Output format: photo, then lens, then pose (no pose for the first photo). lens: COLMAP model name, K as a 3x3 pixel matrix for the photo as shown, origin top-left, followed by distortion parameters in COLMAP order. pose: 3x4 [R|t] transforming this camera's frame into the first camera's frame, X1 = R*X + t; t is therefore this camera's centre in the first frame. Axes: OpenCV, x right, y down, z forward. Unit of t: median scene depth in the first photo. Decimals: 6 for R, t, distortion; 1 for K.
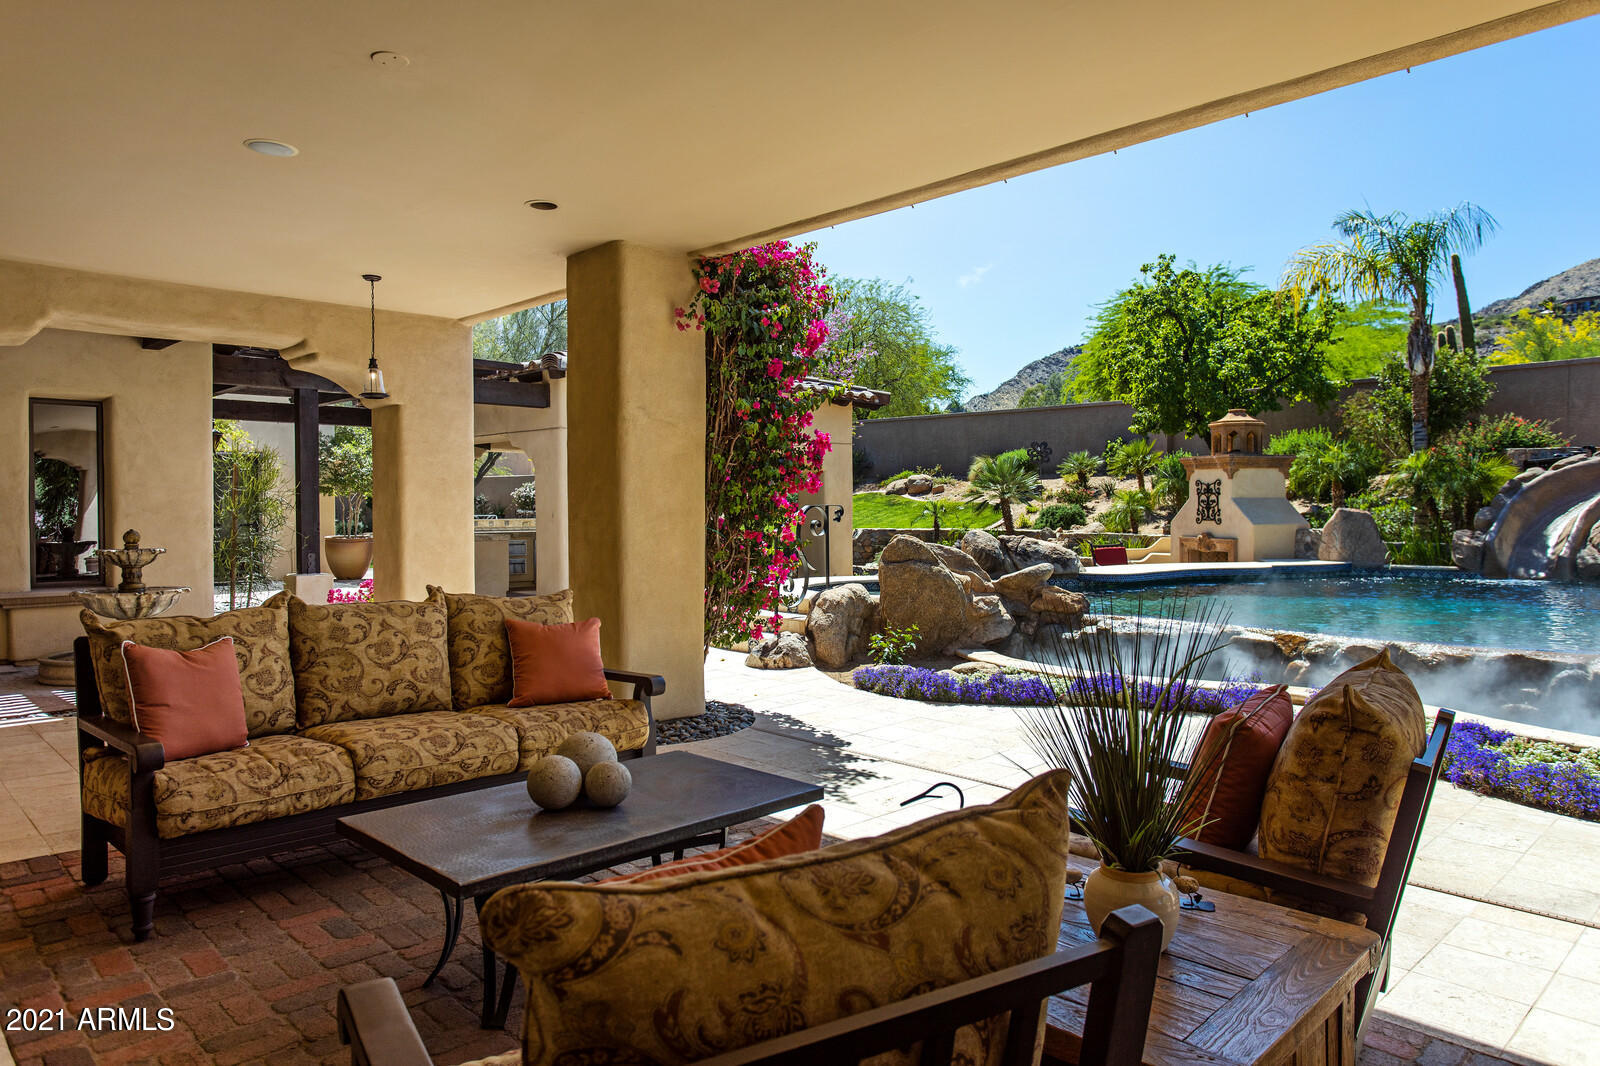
lens RADIAL K [[1062.8, 0, 800.4], [0, 1062.8, 529.9], [0, 0, 1]] dist [0.000881, 0.001001]
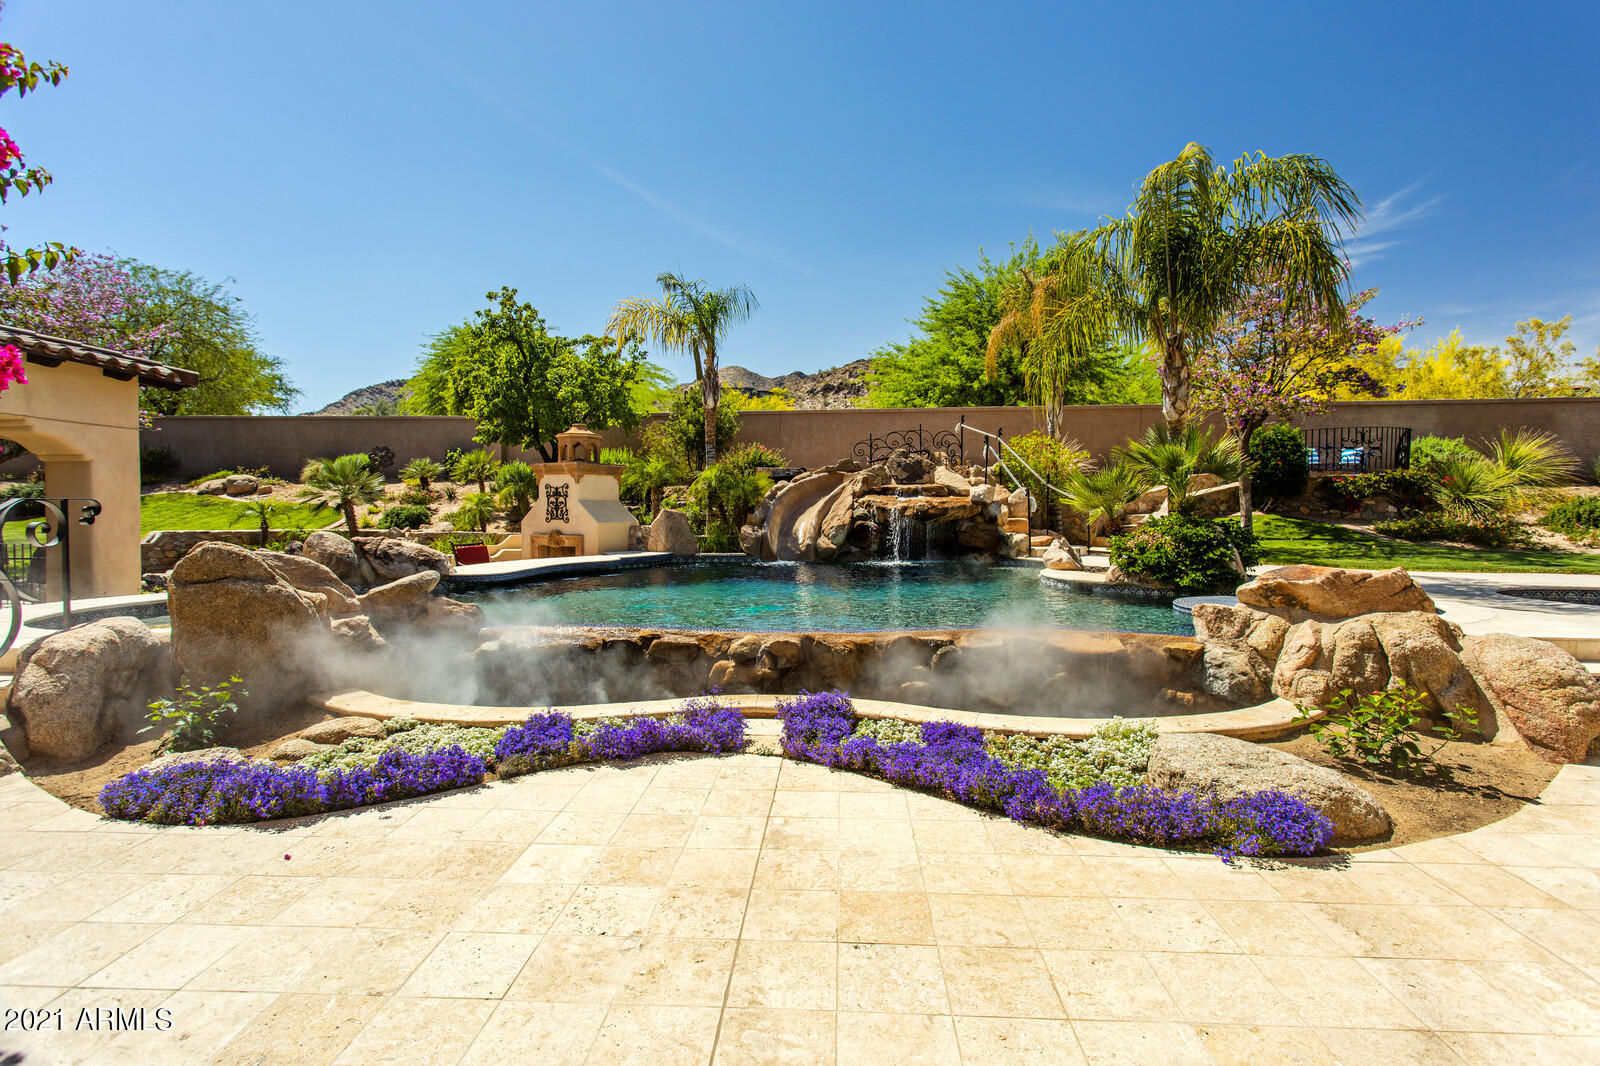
lens RADIAL K [[753.9, 0, 806.1], [0, 753.9, 513.5], [0, 0, 1]] dist [-0.000830, 0.002327]
pose [[0.728368, -0.000120, 0.685186, 0.023917], [0.012525, 0.999835, -0.013140, -0.001468], [-0.685072, 0.018152, 0.728249, 0.220469]]
